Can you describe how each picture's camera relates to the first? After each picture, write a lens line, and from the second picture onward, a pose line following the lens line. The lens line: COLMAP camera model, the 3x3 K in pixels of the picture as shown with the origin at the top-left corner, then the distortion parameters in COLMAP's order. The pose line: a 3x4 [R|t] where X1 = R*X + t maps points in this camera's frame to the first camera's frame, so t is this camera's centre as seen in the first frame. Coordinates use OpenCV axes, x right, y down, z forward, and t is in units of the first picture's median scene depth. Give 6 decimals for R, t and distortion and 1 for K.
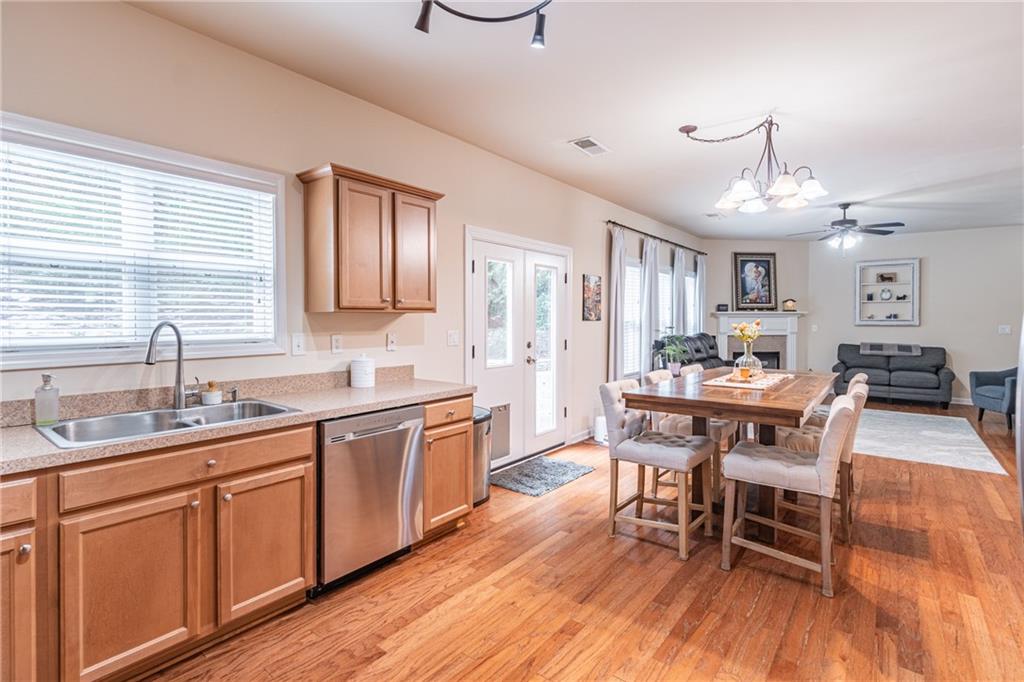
lens RADIAL K [[501.3, 0, 506.8], [0, 501.3, 324.9], [0, 0, 1]] dist [-0.005933, 0.001951]
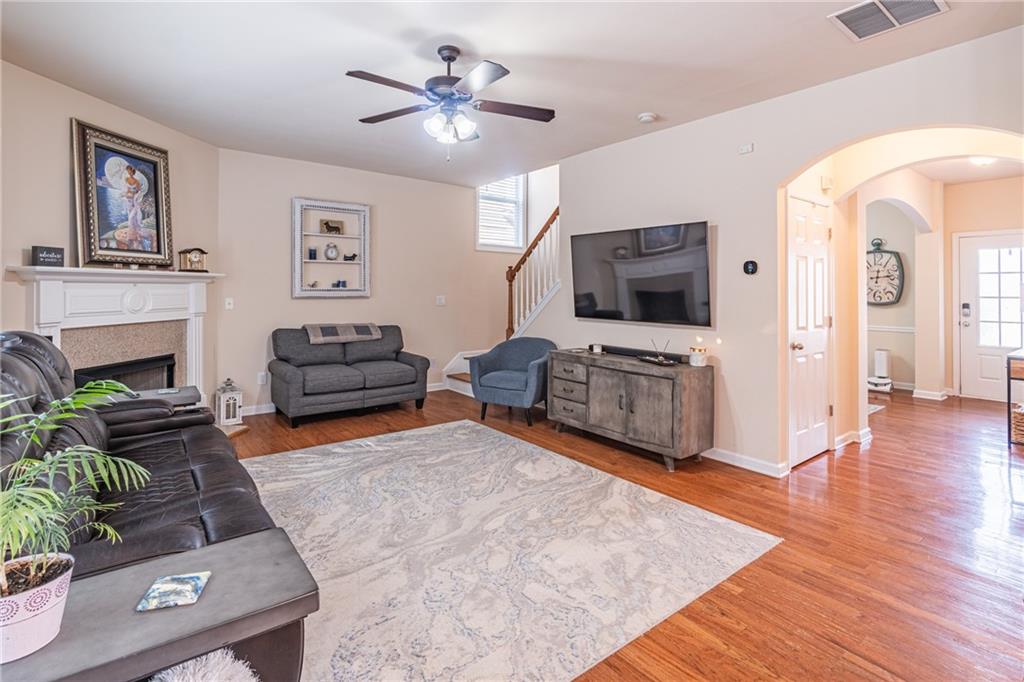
lens RADIAL K [[501.3, 0, 517.2], [0, 501.3, 289.0], [0, 0, 1]] dist [-0.005933, 0.001951]
pose [[0.233649, 0.001215, 0.972320, 0.199410], [0.007473, 0.999967, -0.003045, -0.008007], [-0.972292, 0.007977, 0.233633, 0.760283]]
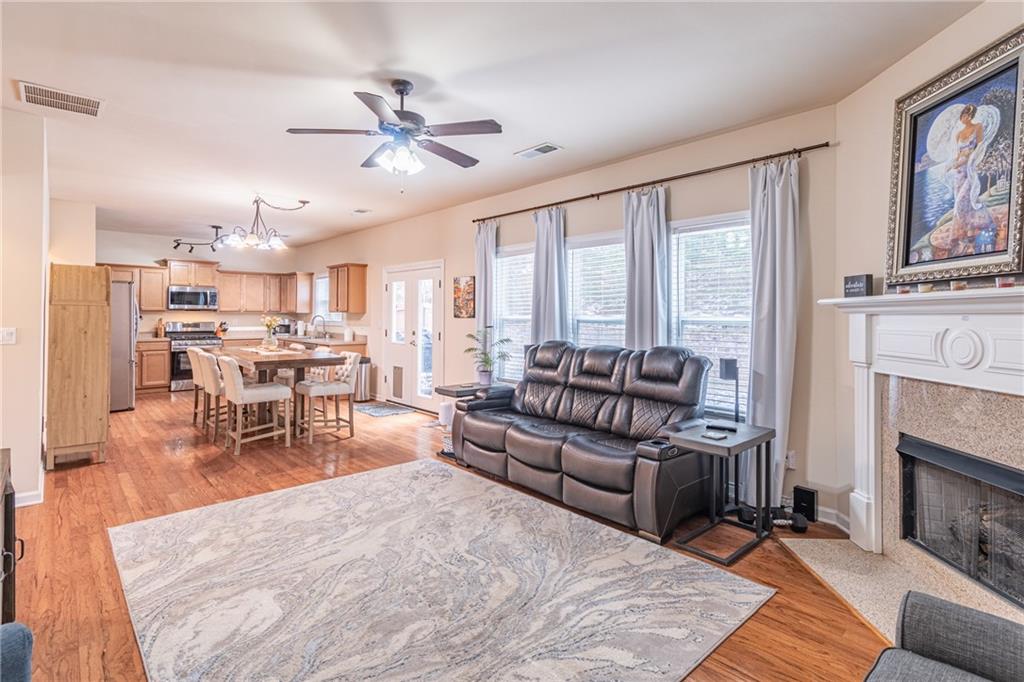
lens RADIAL K [[501.3, 0, 518.9], [0, 501.3, 313.9], [0, 0, 1]] dist [-0.005933, 0.001951]
pose [[-0.162219, -0.004851, -0.986743, 1.055681], [-0.018021, 0.999836, -0.001953, -0.014439], [0.986590, 0.017465, -0.162280, 1.106270]]
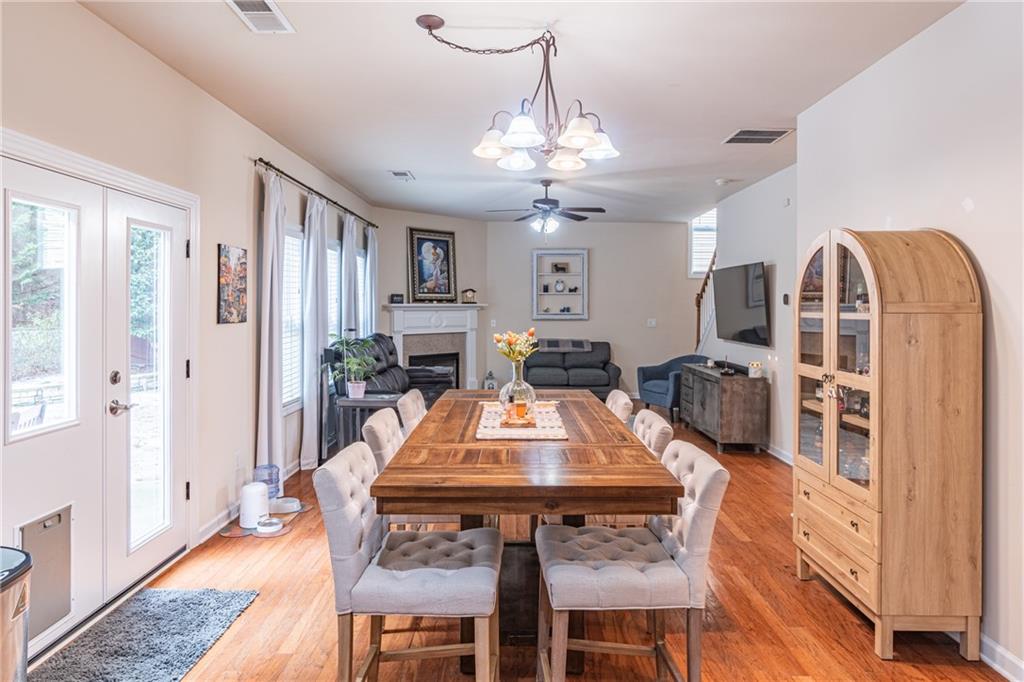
lens RADIAL K [[625.2, 0, 521.4], [0, 625.2, 307.4], [0, 0, 1]] dist [-0.010064, 0.003646]
pose [[0.783059, -0.000069, 0.621947, -0.017643], [0.006058, 0.999953, -0.007517, -0.016488], [-0.621918, 0.009654, 0.783023, 0.180244]]
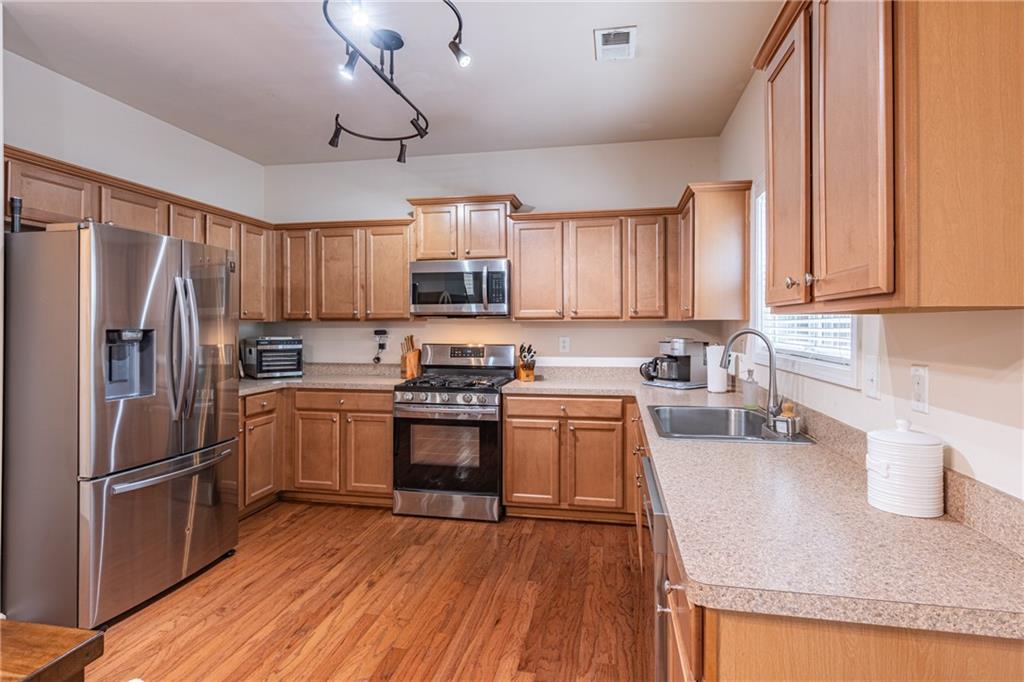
lens RADIAL K [[528.0, 0, 515.3], [0, 528.0, 323.8], [0, 0, 1]] dist [-0.016636, -0.000651]
pose [[-0.891896, -0.001075, -0.452240, 0.070533], [-0.005520, 0.999949, 0.008510, -0.008416], [0.452208, 0.010087, -0.891856, 0.573010]]
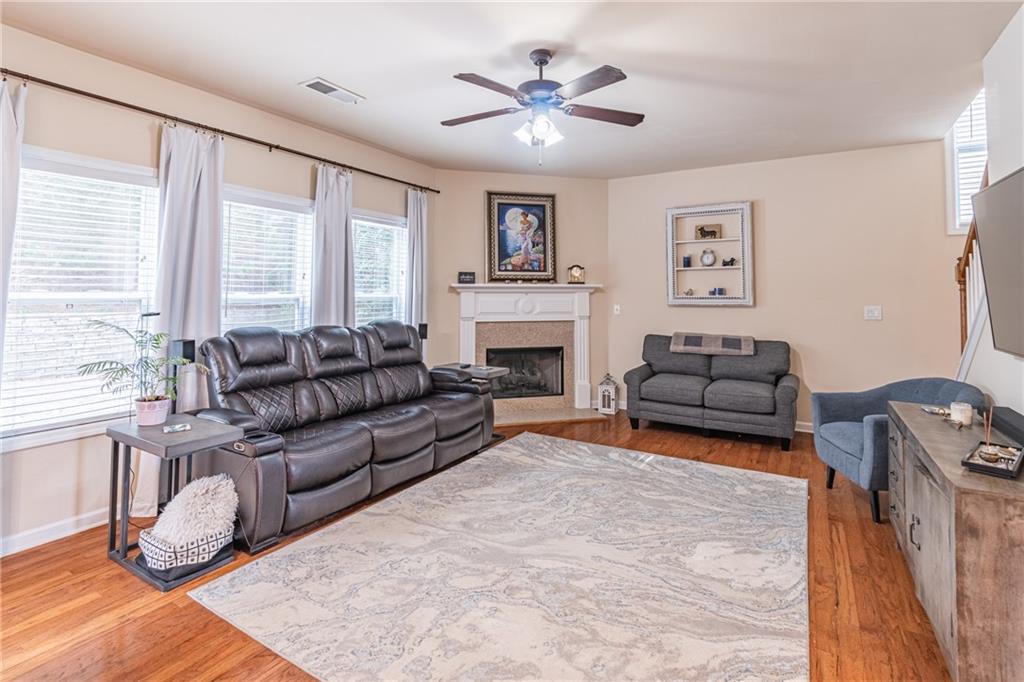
lens RADIAL K [[501.3, 0, 503.4], [0, 501.3, 272.7], [0, 0, 1]] dist [-0.005933, 0.001951]
pose [[0.993627, 0.006184, 0.112551, 0.539703], [0.000496, 0.998245, -0.059225, -0.004150], [-0.112719, 0.058904, 0.991879, 0.497417]]
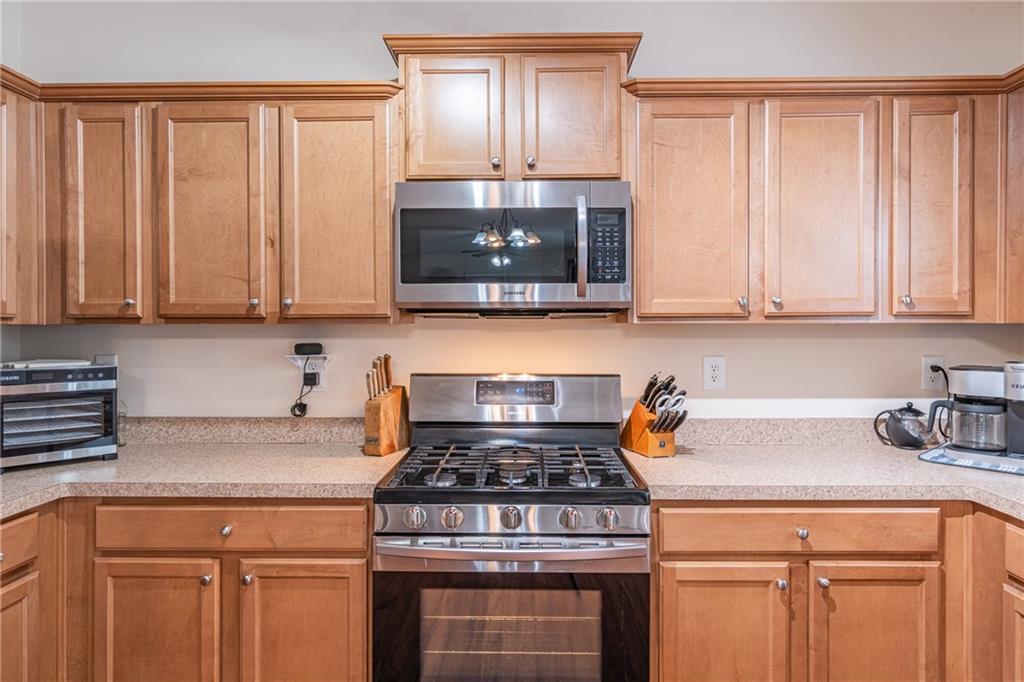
lens RADIAL K [[625.2, 0, 515.4], [0, 625.2, 330.9], [0, 0, 1]] dist [-0.010064, 0.003646]
pose [[-0.801966, 0.002042, -0.597366, 0.038592], [-0.007013, 0.999893, 0.012834, -0.006228], [0.597328, 0.014482, -0.801866, 0.257906]]
